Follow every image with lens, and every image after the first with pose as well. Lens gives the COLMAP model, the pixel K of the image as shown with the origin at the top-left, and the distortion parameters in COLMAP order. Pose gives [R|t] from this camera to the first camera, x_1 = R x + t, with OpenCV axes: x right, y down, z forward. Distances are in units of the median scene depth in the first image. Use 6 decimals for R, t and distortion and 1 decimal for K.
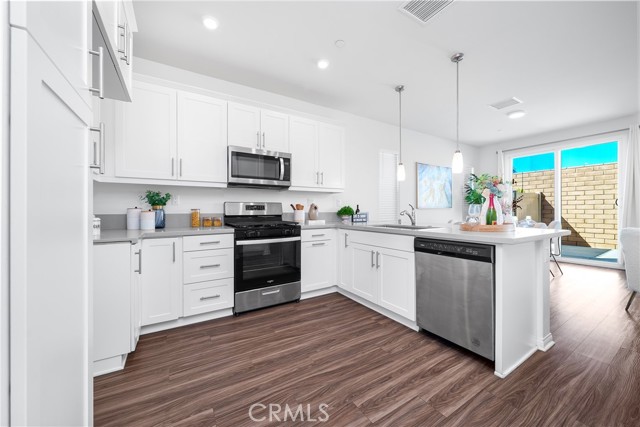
lens RADIAL K [[238.5, 0, 319.2], [0, 238.5, 211.8], [0, 0, 1]] dist [-0.002795, 0.000465]
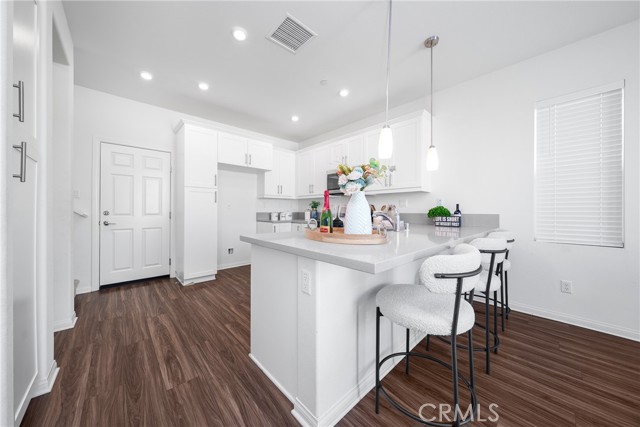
lens RADIAL K [[219.9, 0, 322.7], [0, 219.9, 211.4], [0, 0, 1]] dist [-0.002542, 0.000369]
pose [[0.206956, 0.009481, -0.978304, 1.155950], [-0.008346, 0.999934, 0.007925, -0.013071], [0.978315, 0.006525, 0.207022, 0.686399]]
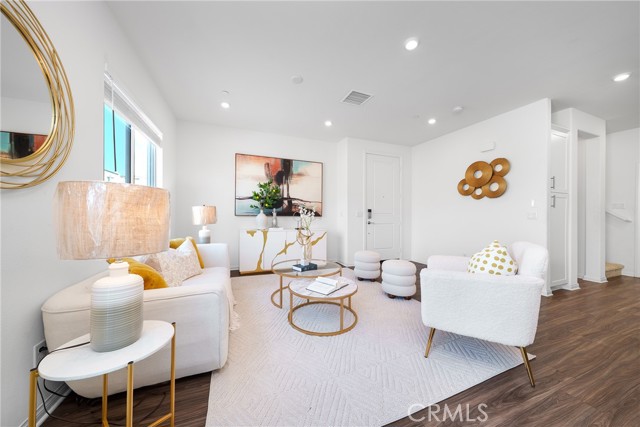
lens RADIAL K [[219.9, 0, 321.3], [0, 219.9, 214.6], [0, 0, 1]] dist [-0.002542, 0.000369]
pose [[-0.989226, -0.000773, 0.146398, 1.789192], [-0.000224, 0.999993, 0.003767, -0.022246], [-0.146399, 0.003693, -0.989219, 1.673648]]
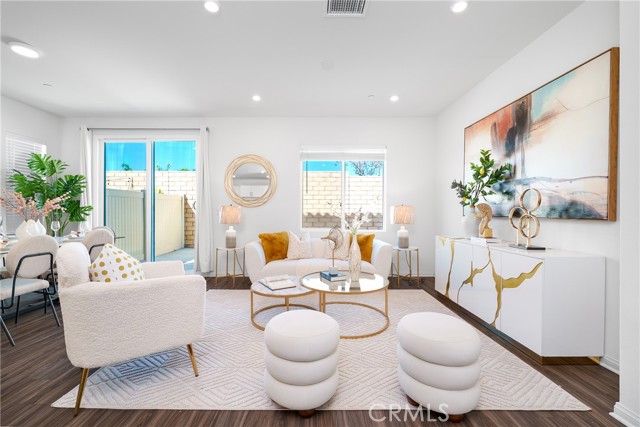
lens RADIAL K [[269.7, 0, 309.5], [0, 269.7, 214.1], [0, 0, 1]] dist [-0.000899, -0.000433]
pose [[0.531563, 0.004885, 0.847005, 1.022267], [-0.003643, 0.999987, -0.003481, -0.011384], [-0.847011, -0.001235, 0.531574, 0.089900]]
